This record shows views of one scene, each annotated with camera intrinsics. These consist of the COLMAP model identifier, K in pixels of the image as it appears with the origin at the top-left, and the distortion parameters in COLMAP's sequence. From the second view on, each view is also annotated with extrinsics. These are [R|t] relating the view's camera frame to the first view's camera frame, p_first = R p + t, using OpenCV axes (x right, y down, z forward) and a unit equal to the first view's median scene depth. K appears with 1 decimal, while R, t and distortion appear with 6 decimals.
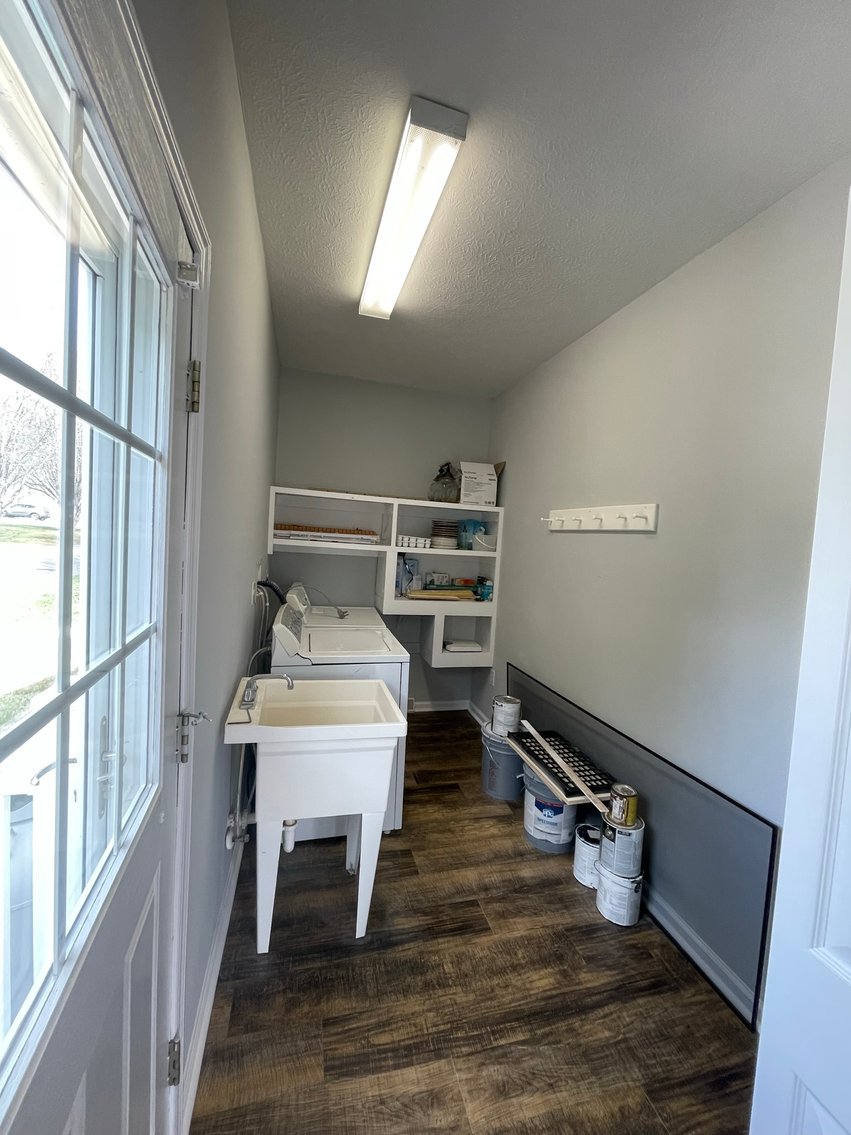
lens RADIAL K [[459.1, 0, 430.8], [0, 459.1, 566.5], [0, 0, 1]] dist [-0.001240, 0.000050]
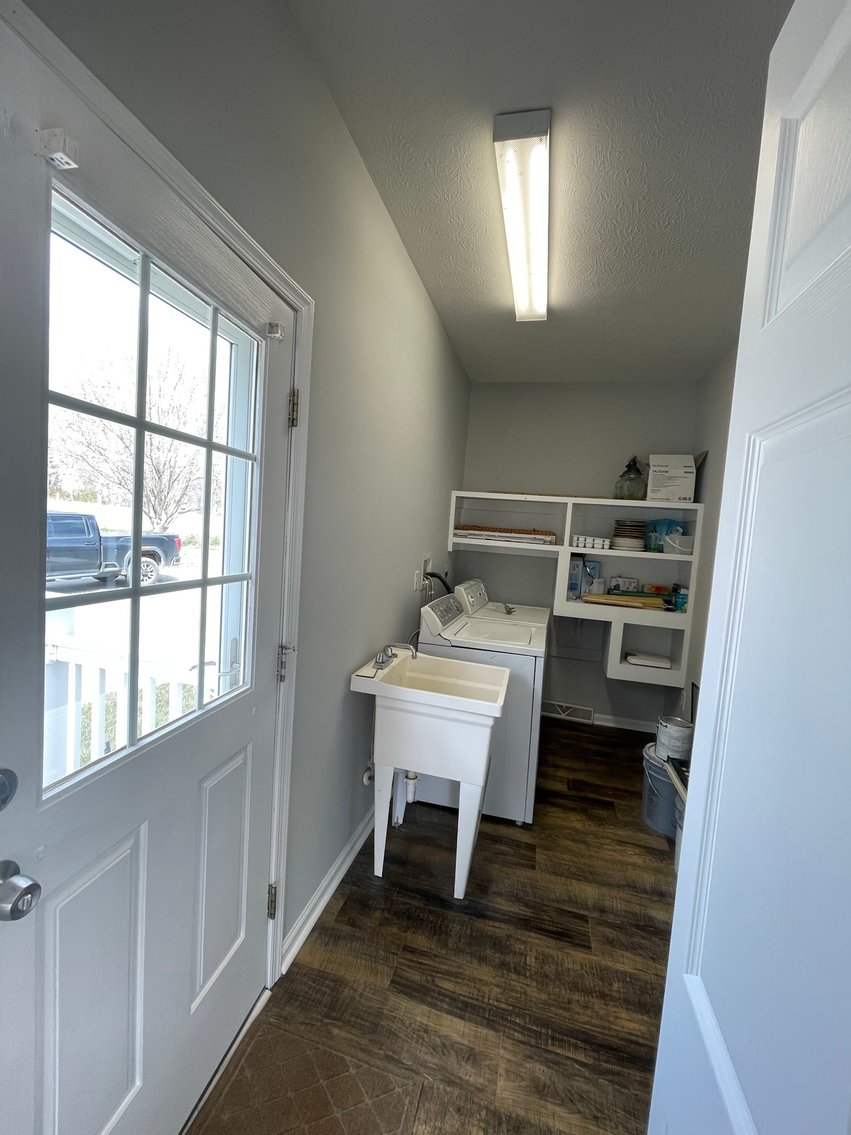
lens RADIAL K [[454.8, 0, 425.5], [0, 454.8, 567.5], [0, 0, 1]] dist [-0.000137, -0.002992]
pose [[0.865060, 0.036729, -0.500321, 0.230260], [-0.046299, 0.998905, -0.006722, 0.034267], [0.499527, 0.028979, 0.865814, 0.011195]]
